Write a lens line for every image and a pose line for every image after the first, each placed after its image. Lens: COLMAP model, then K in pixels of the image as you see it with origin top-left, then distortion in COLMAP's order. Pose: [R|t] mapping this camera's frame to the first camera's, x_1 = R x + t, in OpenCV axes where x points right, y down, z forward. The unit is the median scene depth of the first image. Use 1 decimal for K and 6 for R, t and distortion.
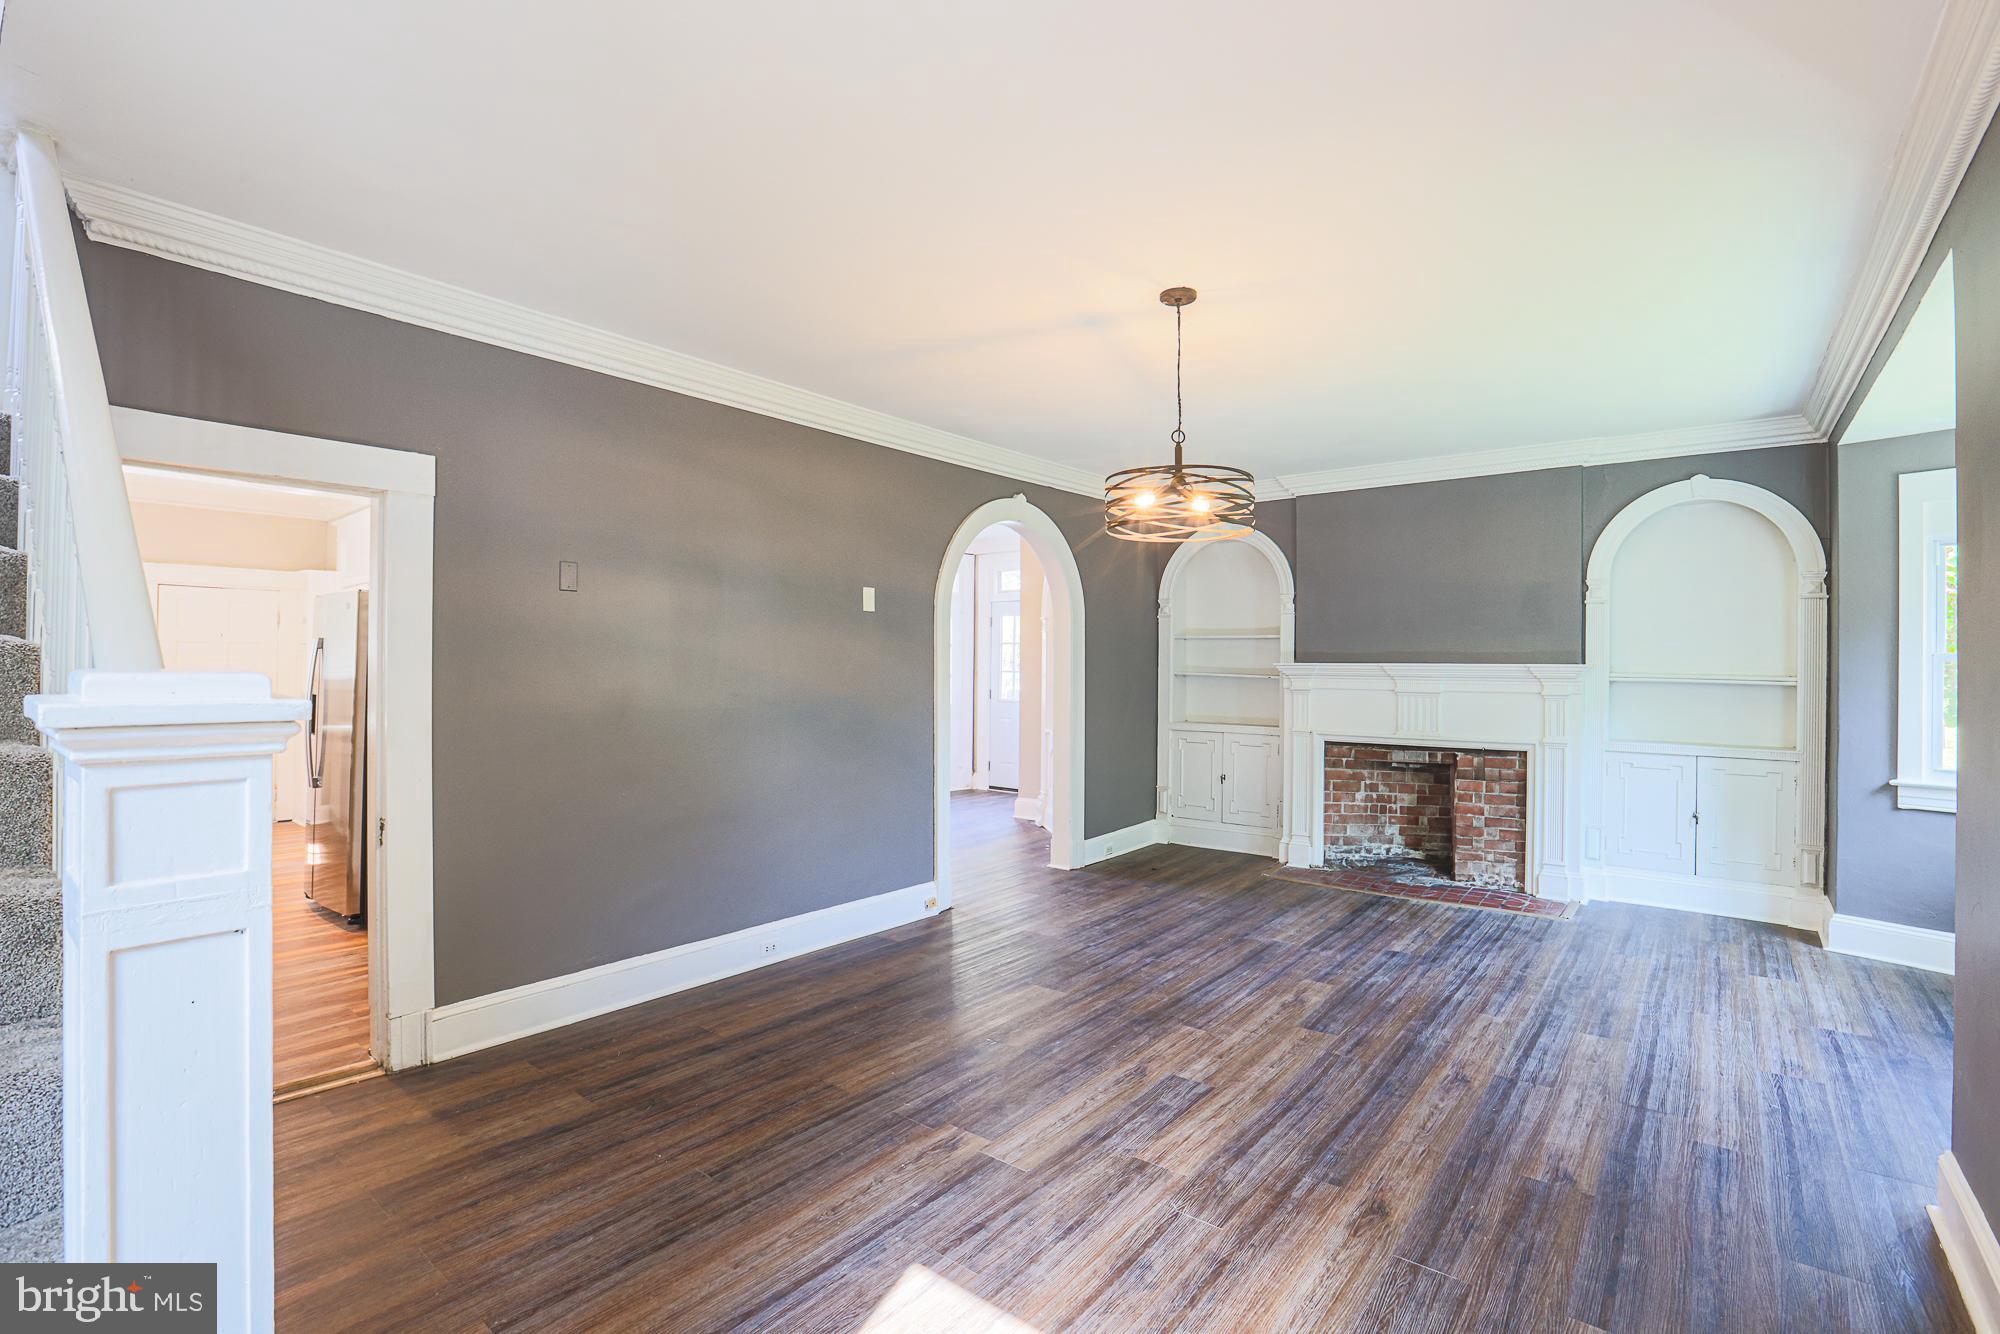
lens RADIAL K [[927.2, 0, 980.0], [0, 927.2, 666.5], [0, 0, 1]] dist [-0.042338, 0.011271]
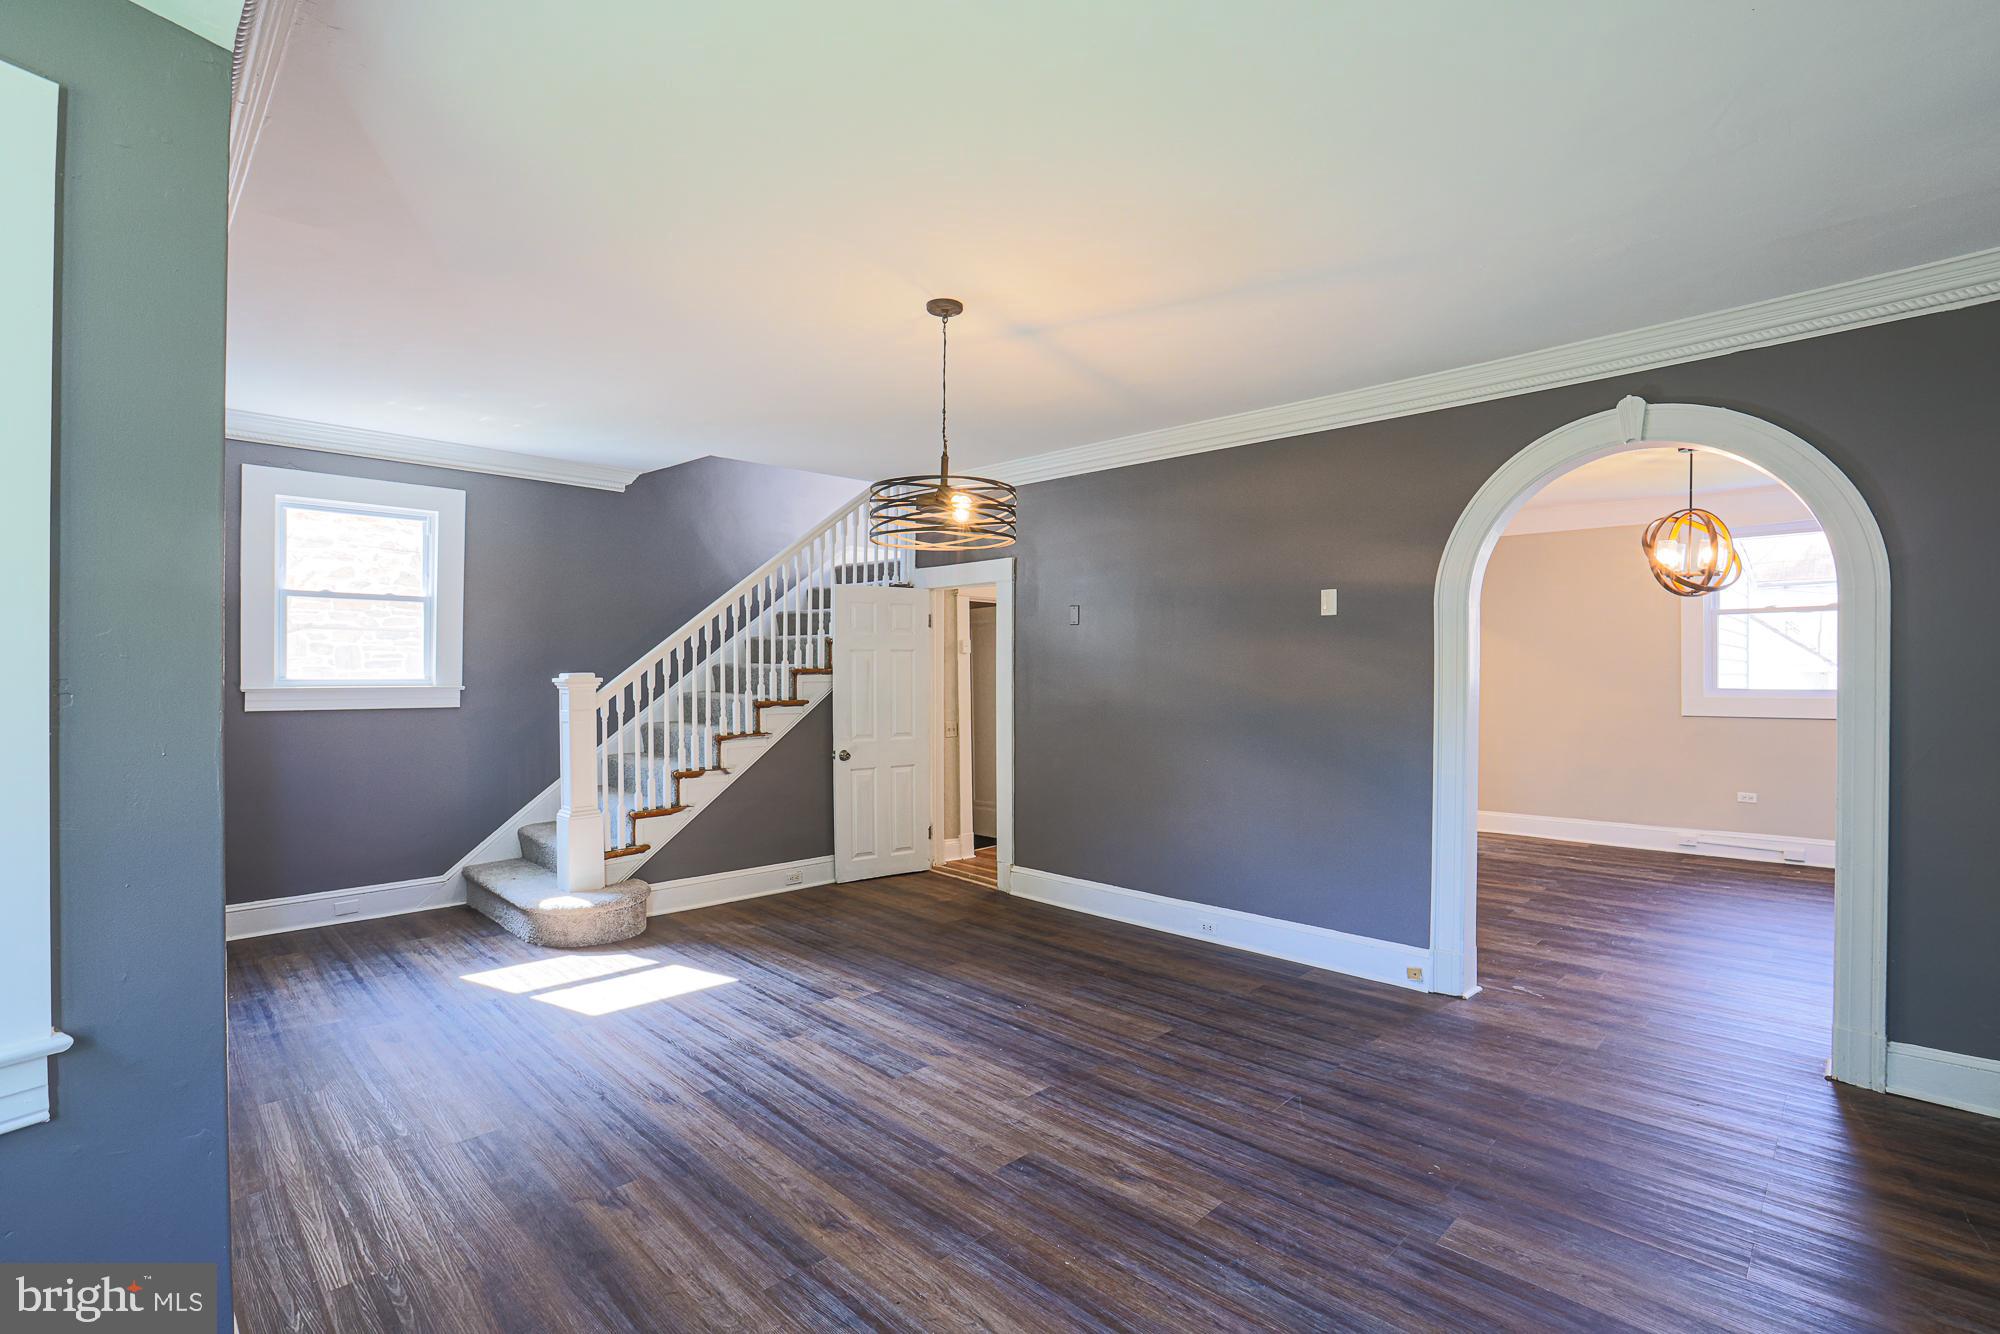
lens RADIAL K [[949.5, 0, 1053.0], [0, 949.5, 664.4], [0, 0, 1]] dist [-0.043460, 0.000658]
pose [[-0.090648, -0.016198, -0.995751, 1.088013], [-0.001862, 0.999869, -0.016095, 0.004973], [0.995881, 0.000395, -0.090666, 1.061291]]
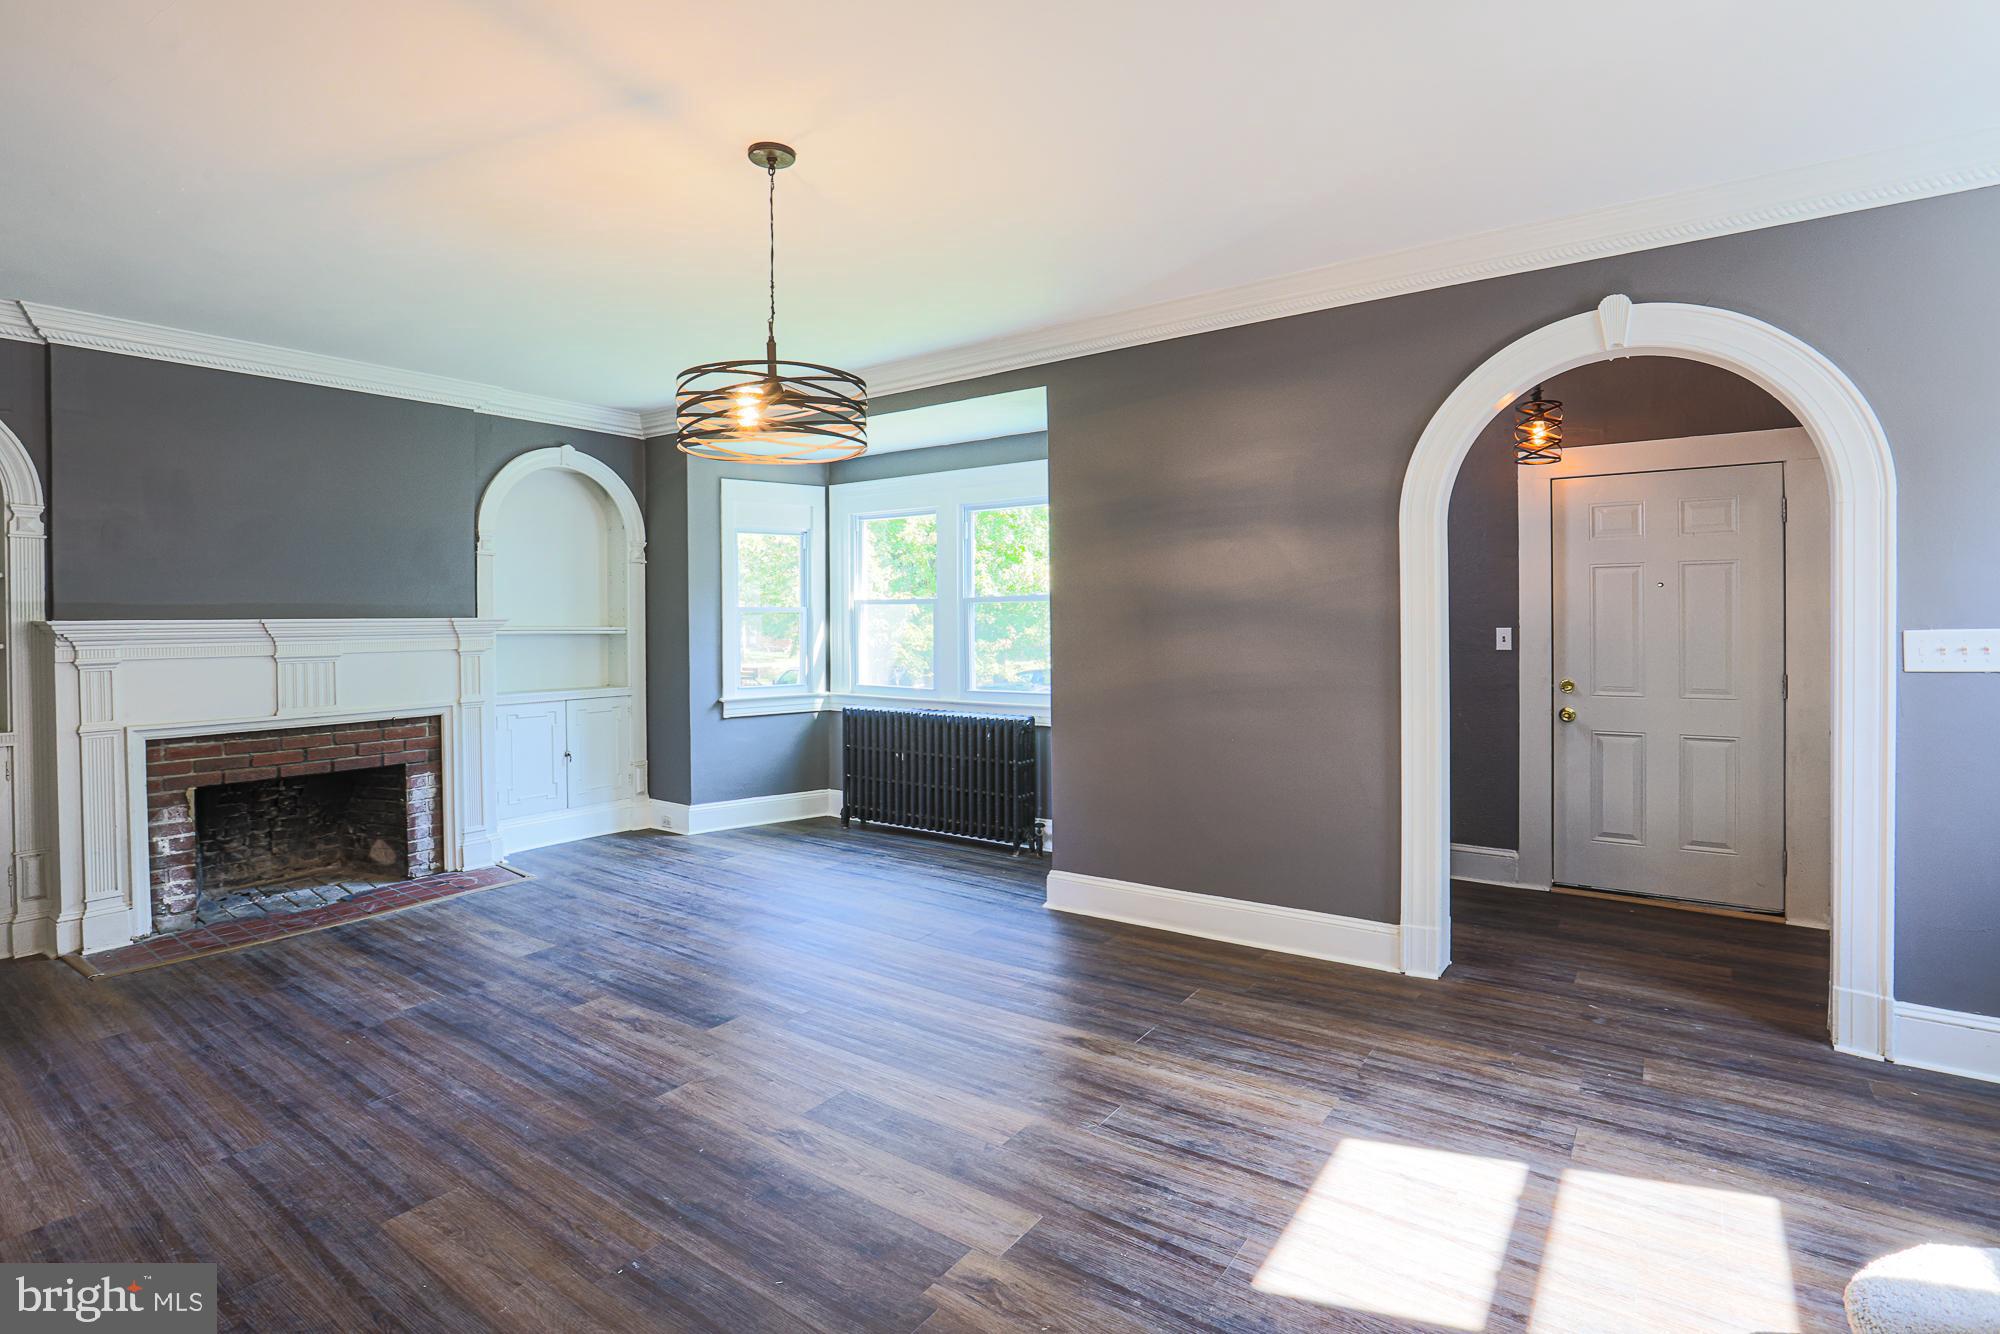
lens RADIAL K [[927.2, 0, 1057.9], [0, 927.2, 623.9], [0, 0, 1]] dist [-0.042338, 0.011271]
pose [[-0.090379, -0.009936, 0.995858, -0.528834], [0.013035, 0.999853, 0.011159, 0.002301], [-0.995822, 0.013989, -0.090236, 0.722508]]
